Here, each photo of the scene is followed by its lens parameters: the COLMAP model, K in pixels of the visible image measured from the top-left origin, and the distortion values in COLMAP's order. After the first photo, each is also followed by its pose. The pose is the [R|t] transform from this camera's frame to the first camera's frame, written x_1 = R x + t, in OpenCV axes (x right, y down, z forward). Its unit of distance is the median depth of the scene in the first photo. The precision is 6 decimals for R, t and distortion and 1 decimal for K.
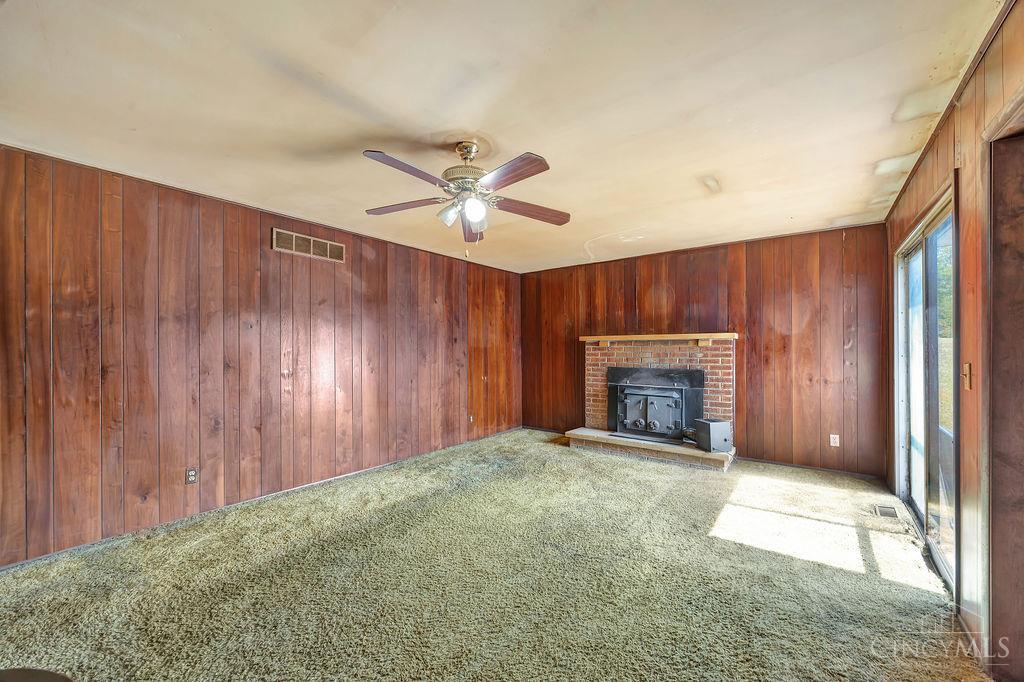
lens RADIAL K [[394.3, 0, 512.0], [0, 394.3, 341.0], [0, 0, 1]] dist [-0.001656, -0.000018]
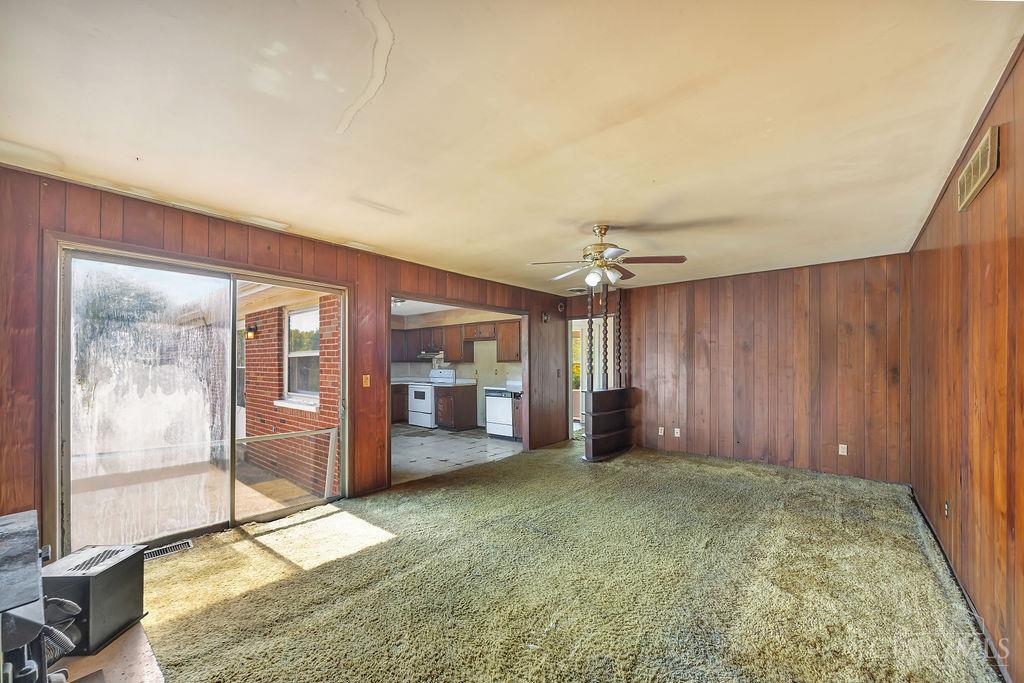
lens RADIAL K [[398.9, 0, 512.7], [0, 398.9, 363.1], [0, 0, 1]] dist [-0.000374, -0.000004]
pose [[-0.999155, 0.003416, 0.040960, 0.131138], [0.003208, 0.999982, -0.005142, 0.010331], [-0.040977, -0.005006, -0.999148, 2.102542]]
